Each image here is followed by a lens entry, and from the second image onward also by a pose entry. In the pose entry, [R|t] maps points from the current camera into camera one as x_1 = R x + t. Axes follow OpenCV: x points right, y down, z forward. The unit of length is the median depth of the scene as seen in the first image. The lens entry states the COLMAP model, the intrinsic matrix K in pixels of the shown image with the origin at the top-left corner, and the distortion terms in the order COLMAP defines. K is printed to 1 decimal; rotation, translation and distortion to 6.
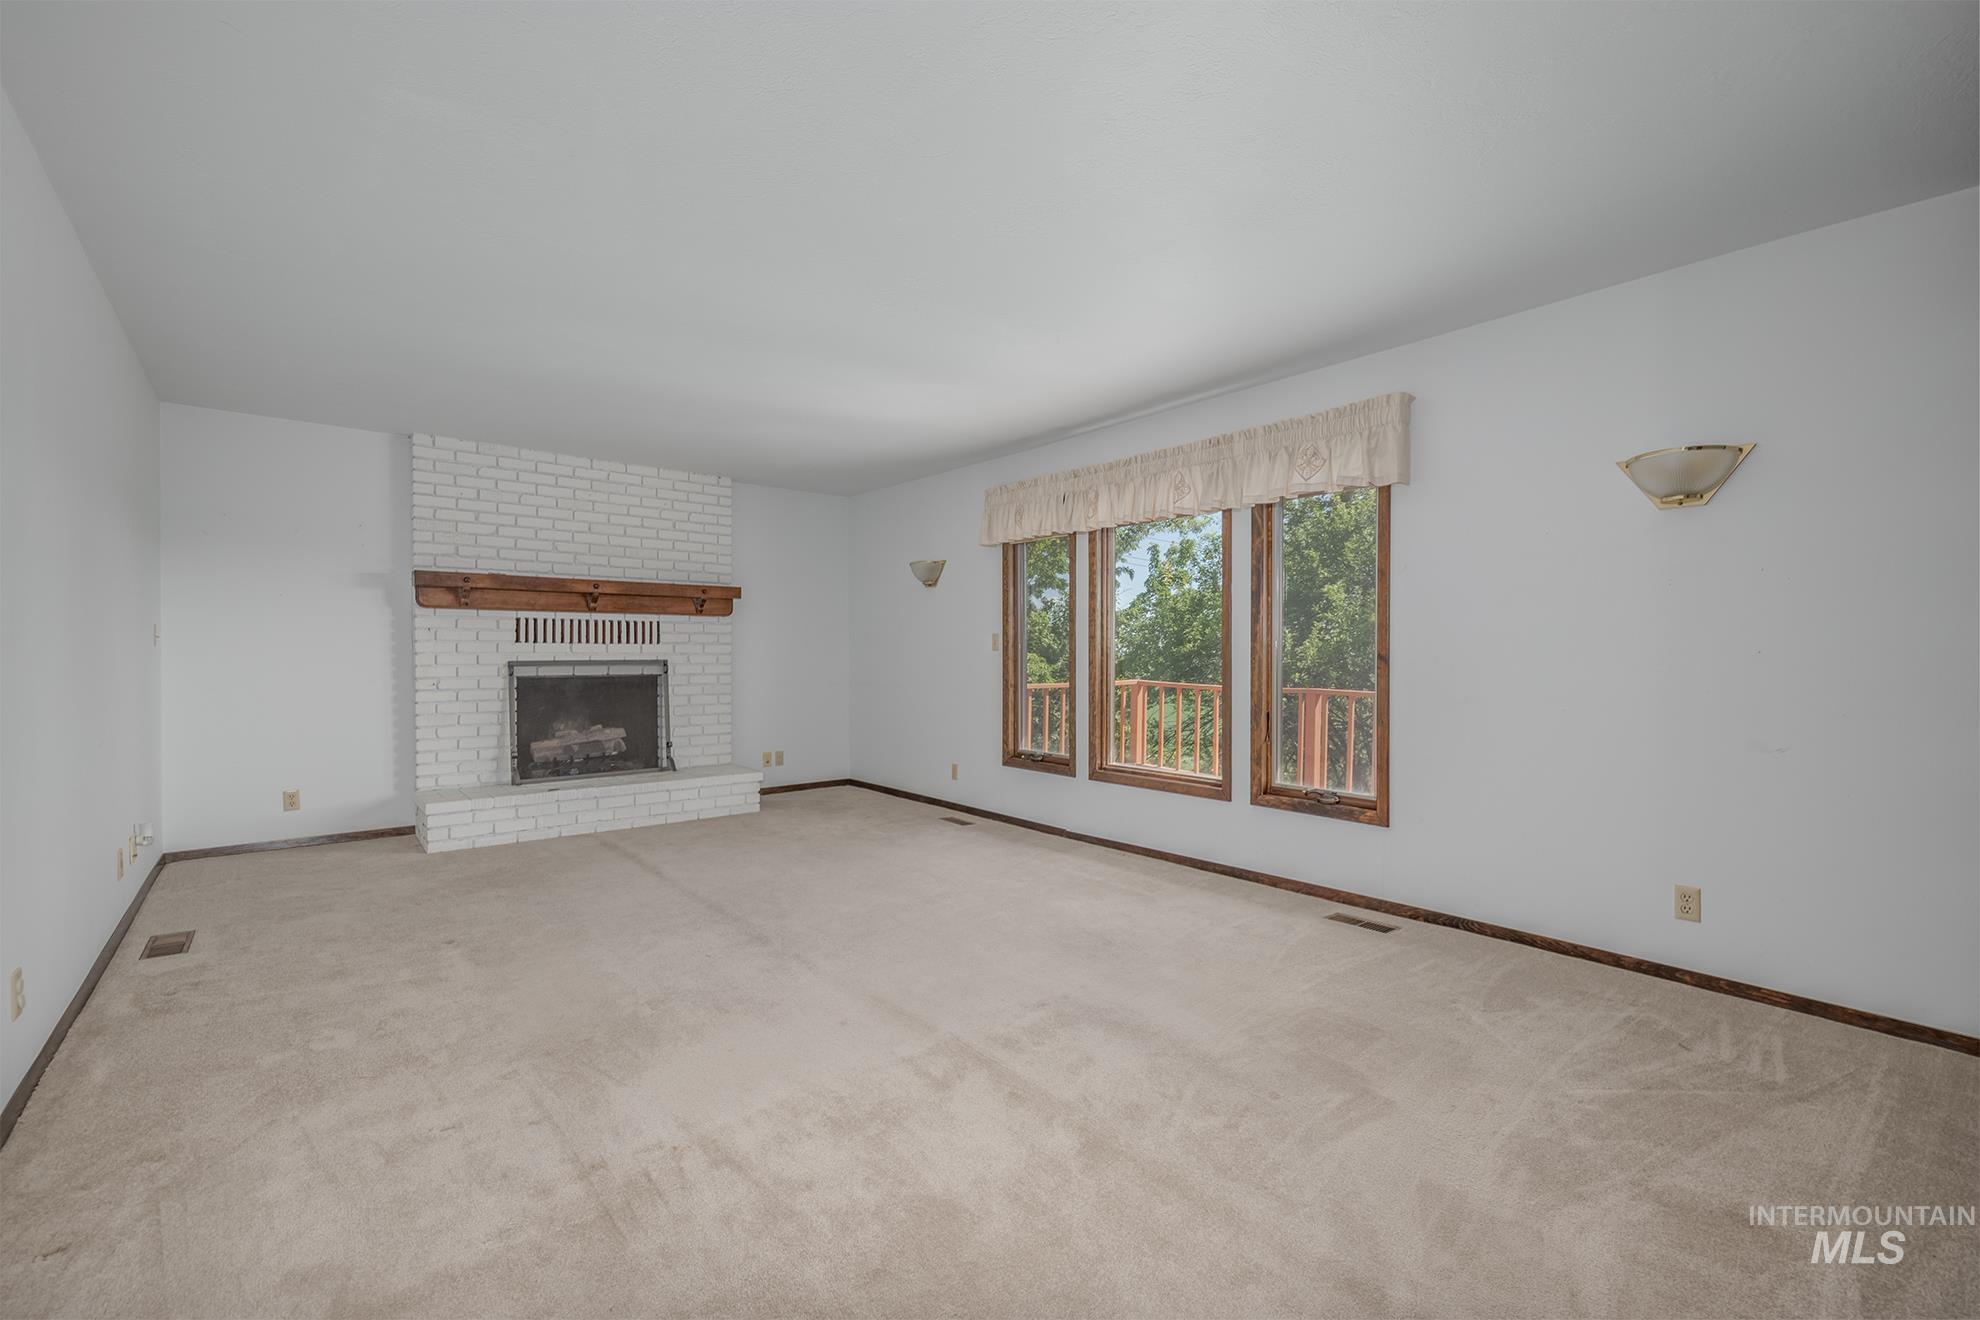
lens RADIAL K [[851.5, 0, 990.0], [0, 851.5, 660.0], [0, 0, 1]] dist [0.022657, -0.006885]
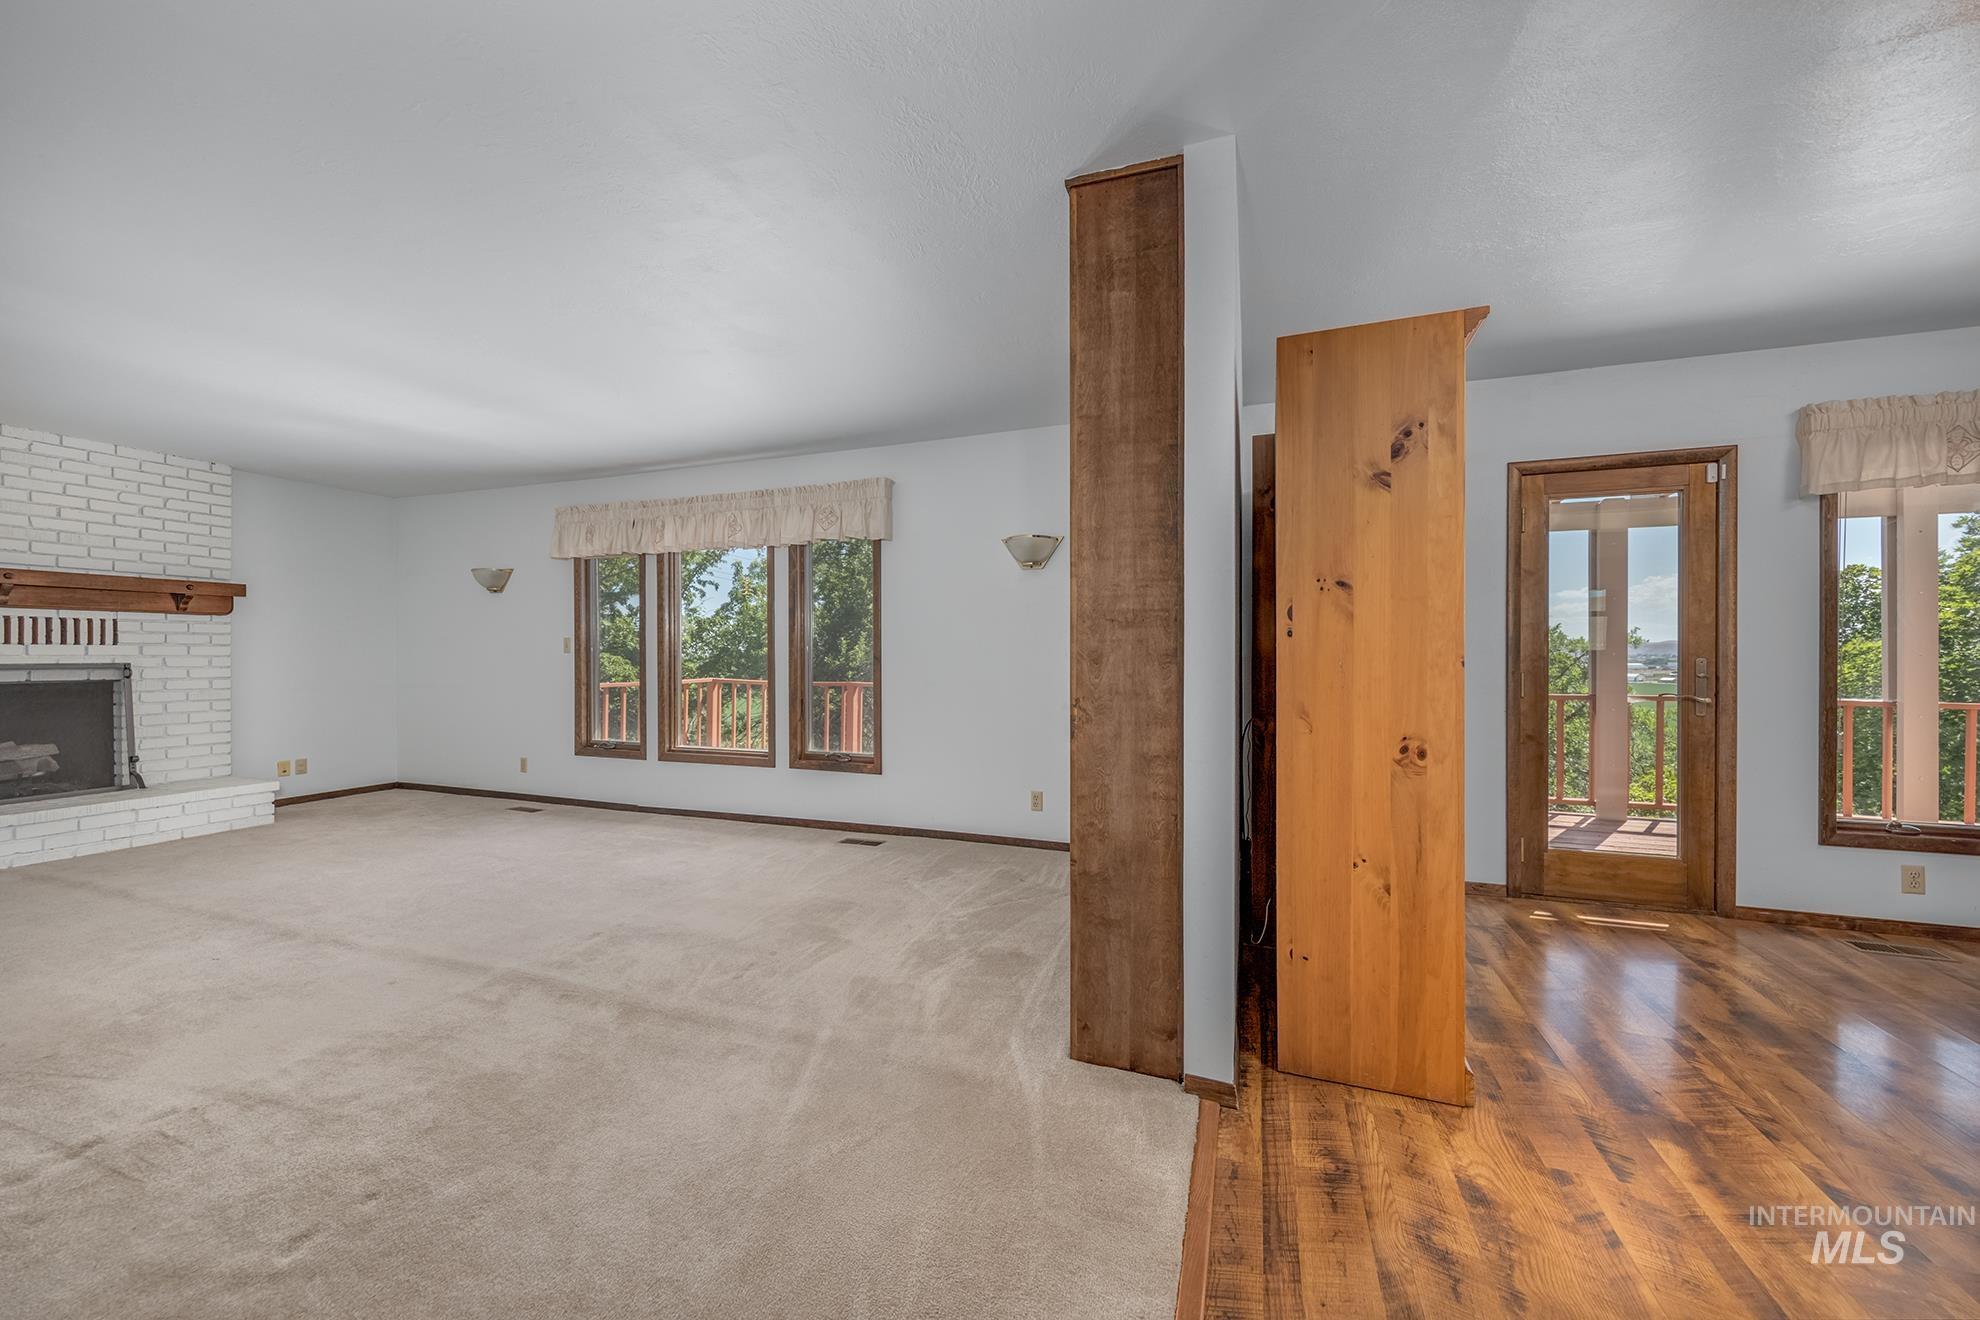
lens RADIAL K [[706.6, 0, 1006.1], [0, 706.6, 657.6], [0, 0, 1]] dist [0.000815, -0.002003]
pose [[0.853359, -0.002580, 0.521317, 0.017921], [0.005143, 0.999981, -0.003470, 0.001631], [-0.521298, 0.005642, 0.853356, -0.111269]]
